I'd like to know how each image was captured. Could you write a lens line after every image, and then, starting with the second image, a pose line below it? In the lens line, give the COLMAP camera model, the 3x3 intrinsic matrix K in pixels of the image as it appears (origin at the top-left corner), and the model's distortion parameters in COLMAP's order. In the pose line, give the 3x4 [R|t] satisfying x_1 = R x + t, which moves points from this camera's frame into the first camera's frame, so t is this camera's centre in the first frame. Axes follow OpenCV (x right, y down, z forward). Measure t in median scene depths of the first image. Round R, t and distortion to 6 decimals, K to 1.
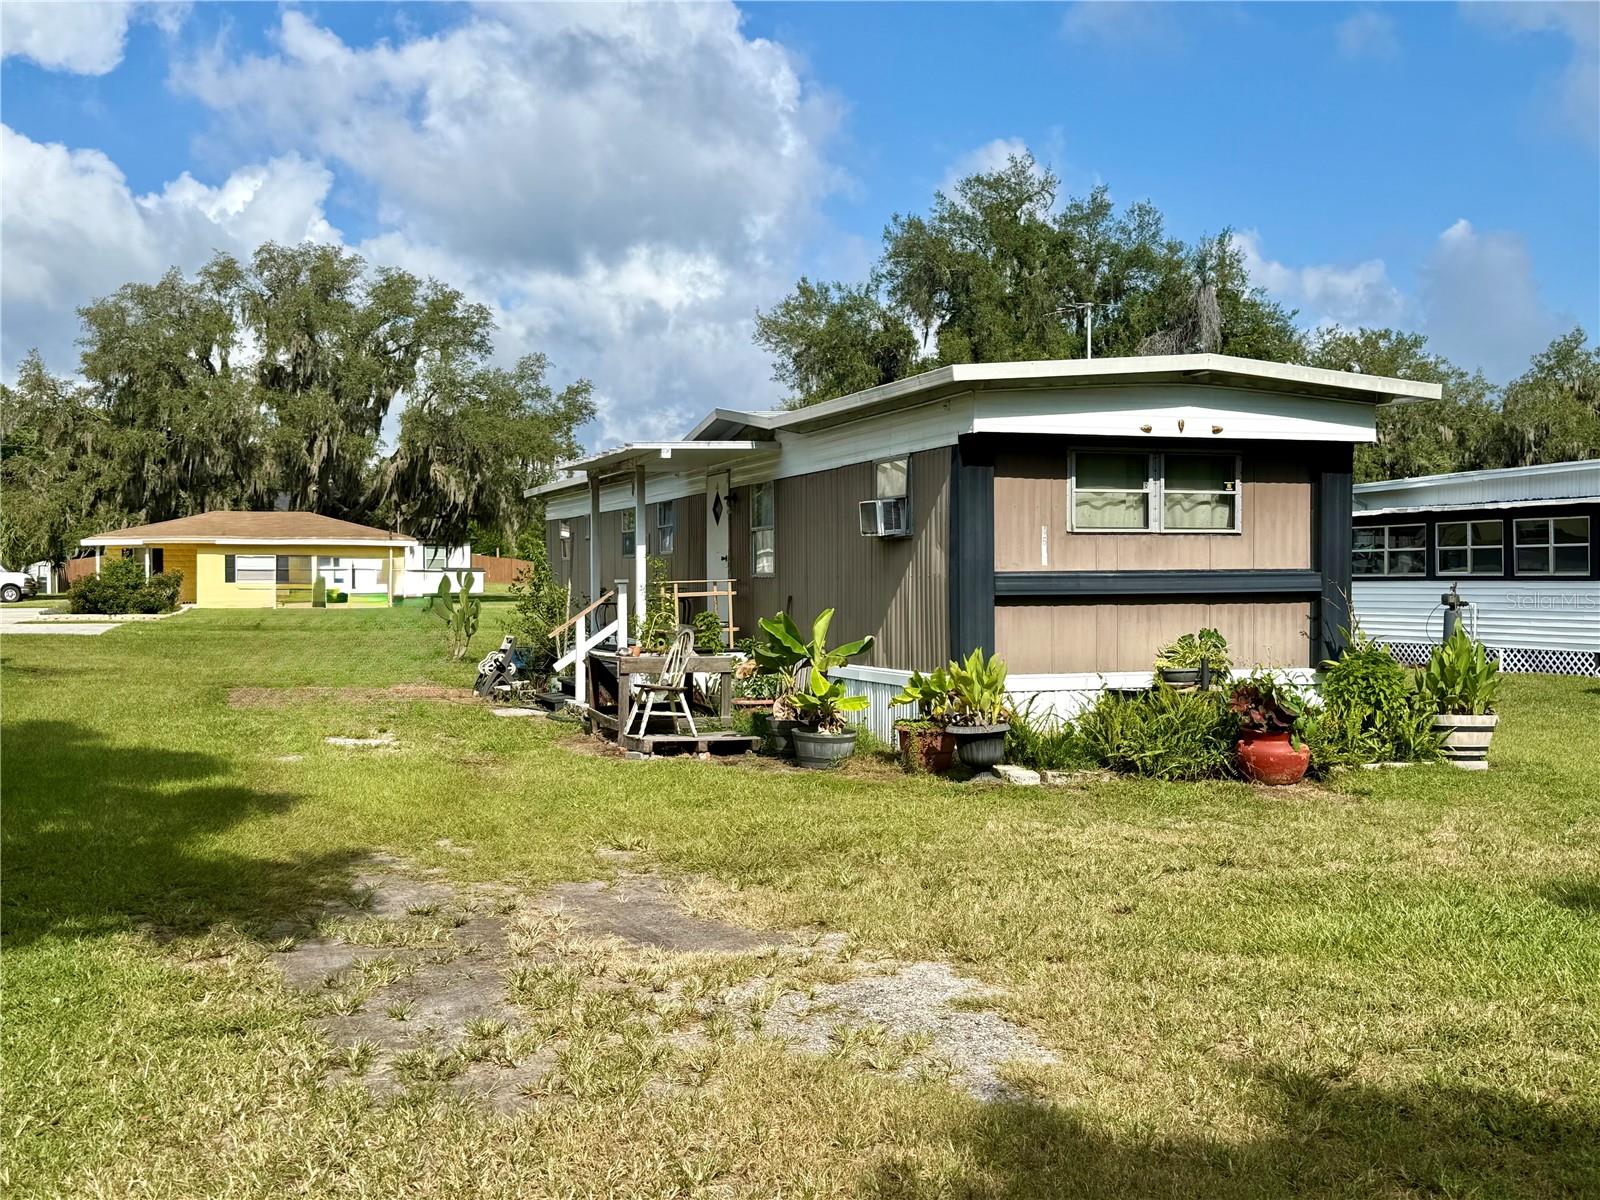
lens RADIAL K [[1696.6, 0, 799.2], [0, 1696.6, 596.0], [0, 0, 1]] dist [0.116421, 0.000000]
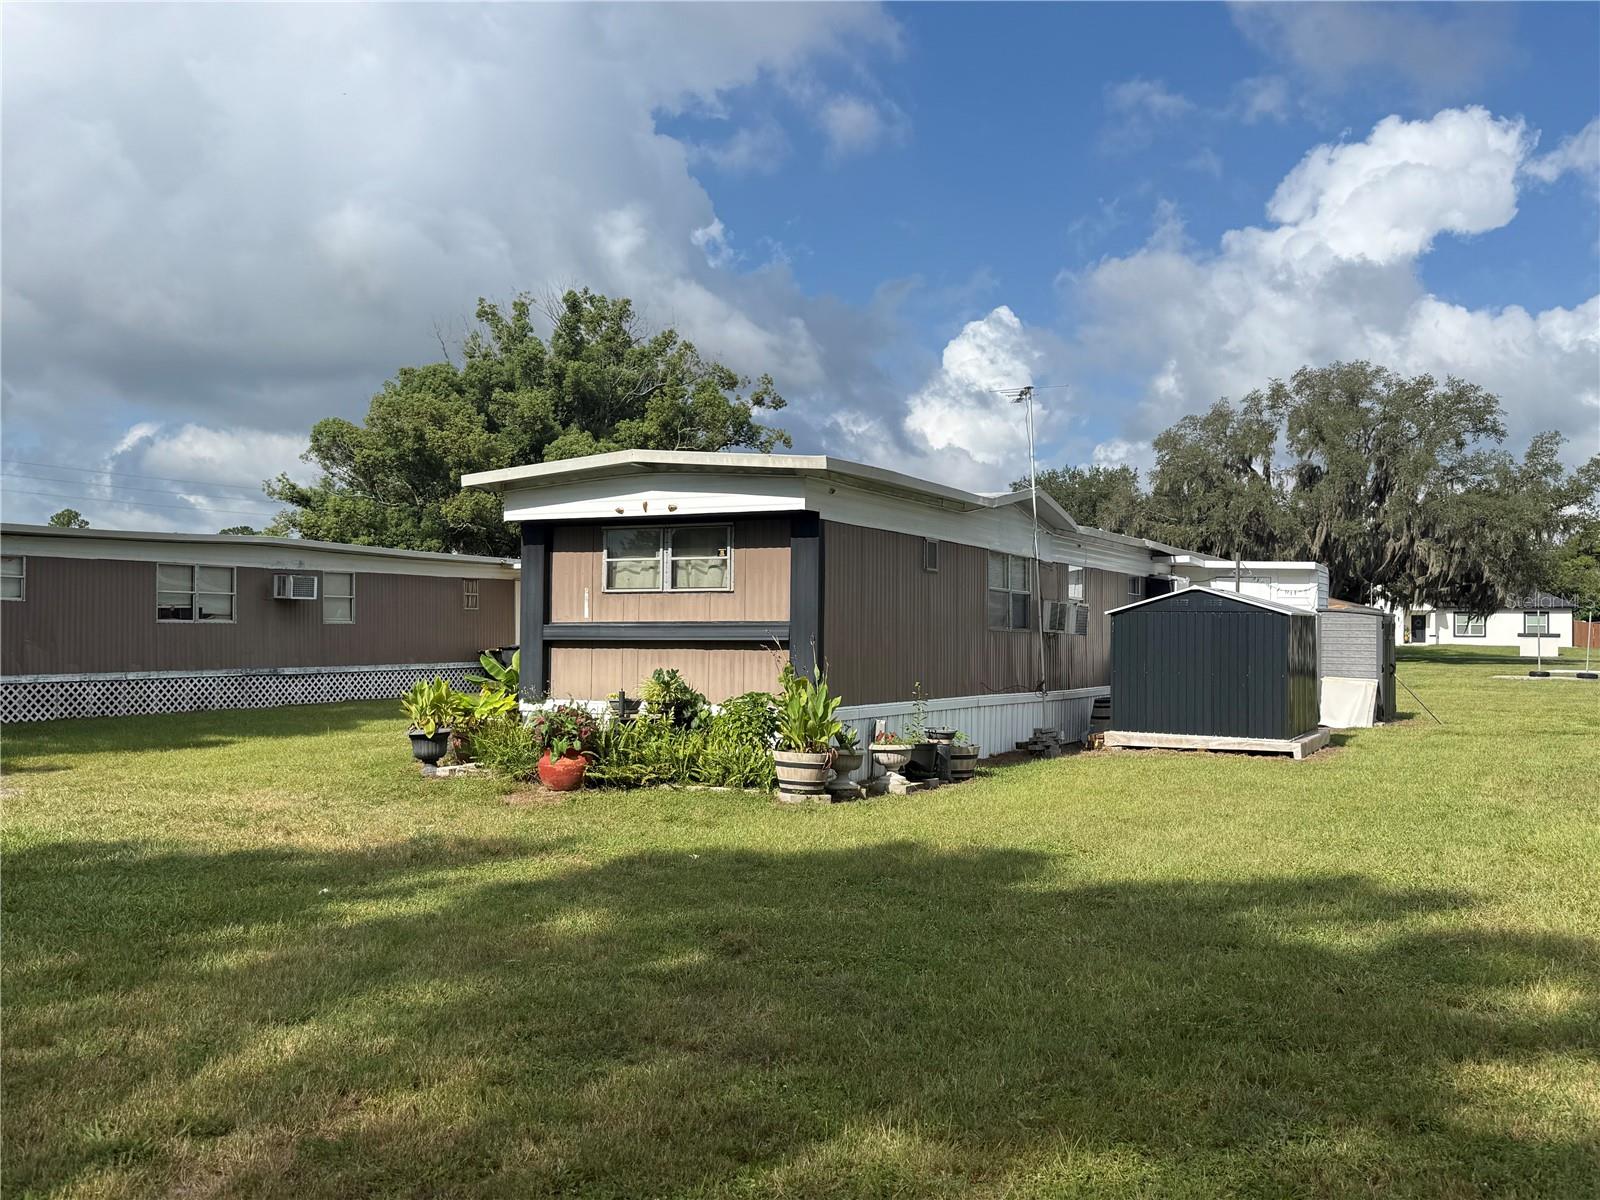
lens RADIAL K [[1409.3, 0, 798.9], [0, 1409.3, 602.3], [0, 0, 1]] dist [-0.003144, -0.003424]
pose [[0.641341, -0.010229, -0.767188, 1.052891], [-0.020542, 0.999324, -0.030496, 0.000125], [0.766981, 0.035318, 0.640697, 0.407608]]
